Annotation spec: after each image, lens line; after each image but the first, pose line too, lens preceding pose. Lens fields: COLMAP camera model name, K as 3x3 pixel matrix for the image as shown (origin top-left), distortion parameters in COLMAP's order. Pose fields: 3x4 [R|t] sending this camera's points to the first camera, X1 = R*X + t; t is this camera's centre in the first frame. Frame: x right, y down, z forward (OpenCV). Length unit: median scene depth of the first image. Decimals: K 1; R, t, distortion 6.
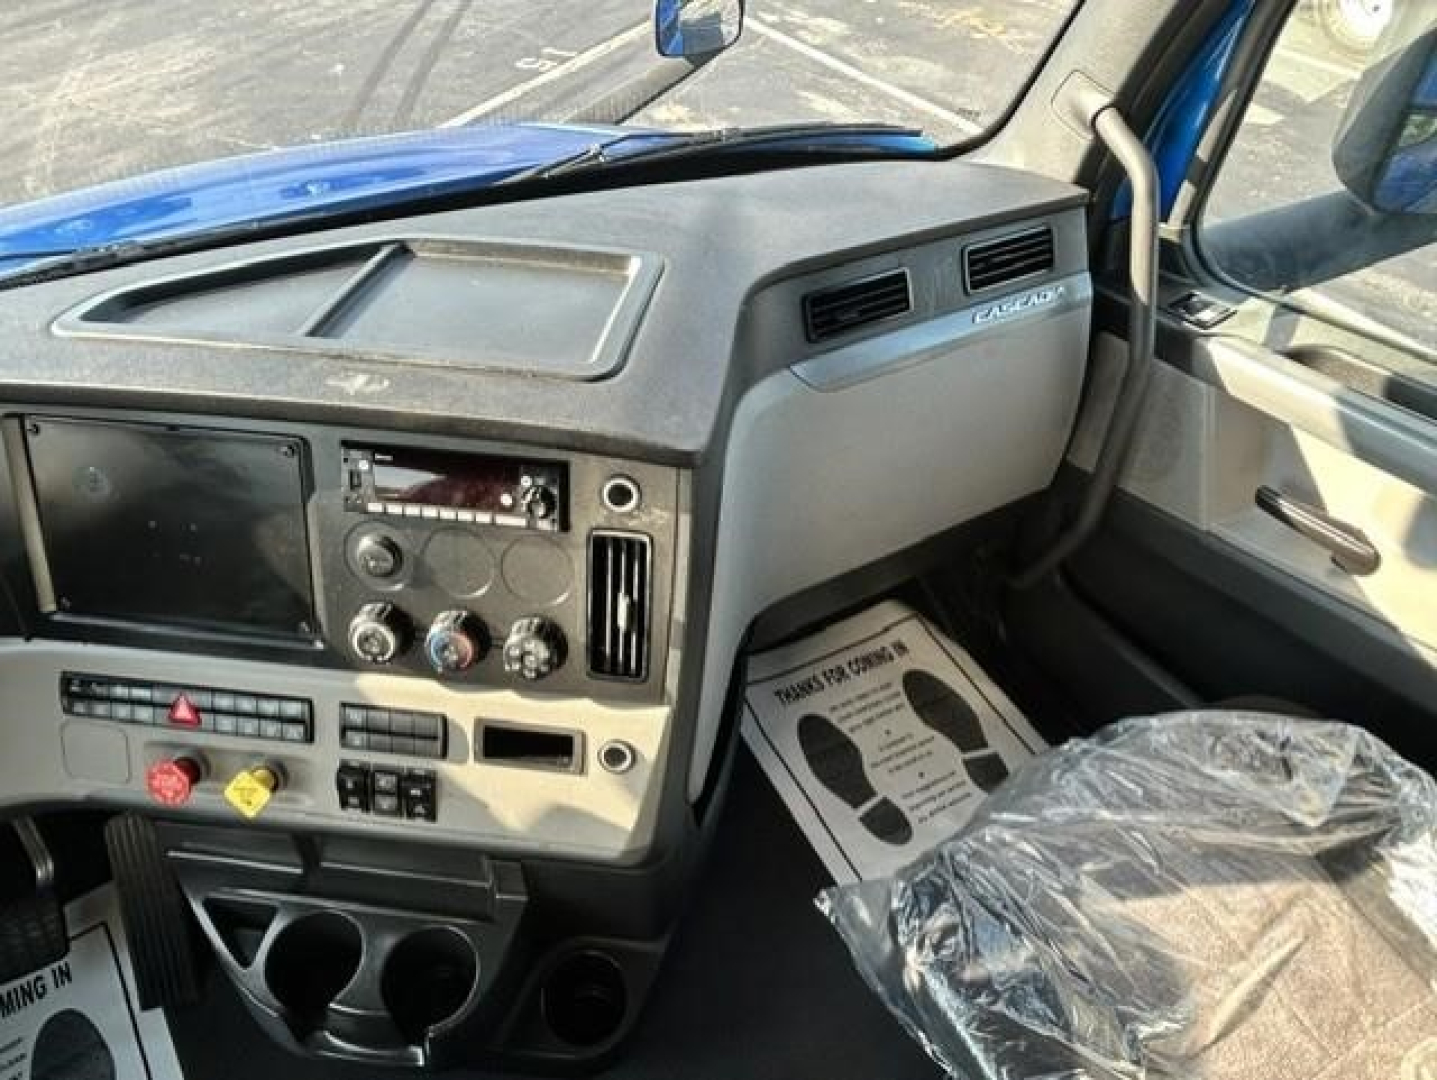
lens RADIAL K [[1037.5, 0, 718.5], [0, 1037.5, 540.0], [0, 0, 1]] dist [0.005962, -0.005820]
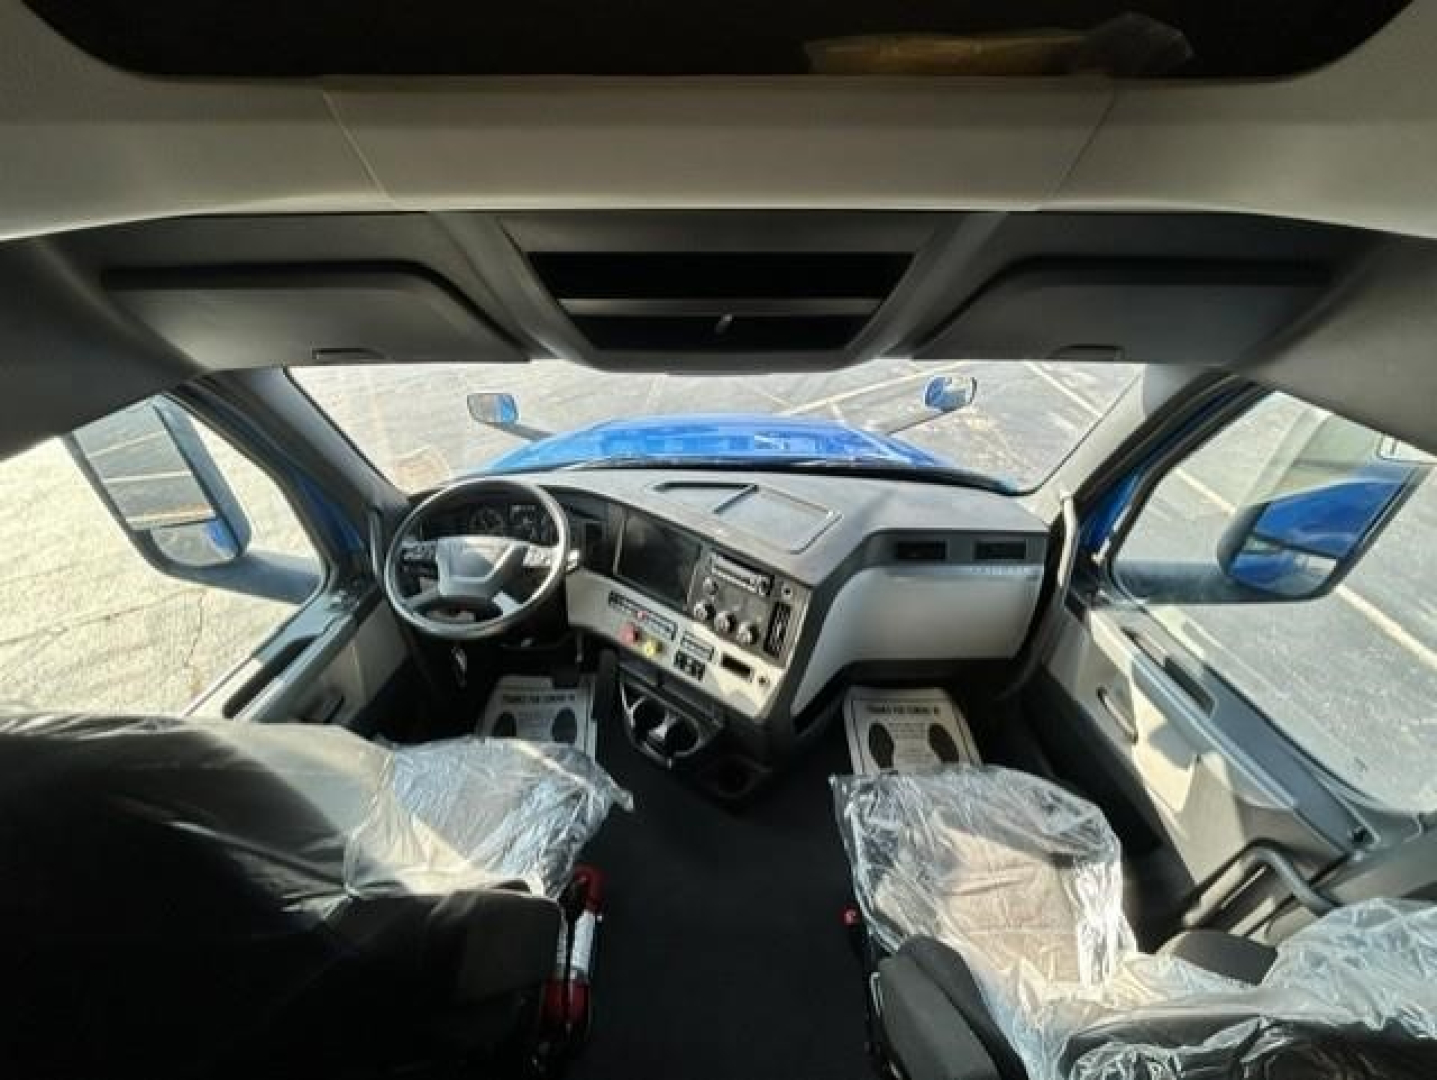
lens RADIAL K [[1037.5, 0, 718.5], [0, 1037.5, 540.0], [0, 0, 1]] dist [0.005962, -0.005820]
pose [[0.860601, 0.285809, -0.421520, 0.849832], [-0.321714, 0.946720, -0.014913, -0.068930], [0.394799, 0.148443, 0.906697, -1.601515]]
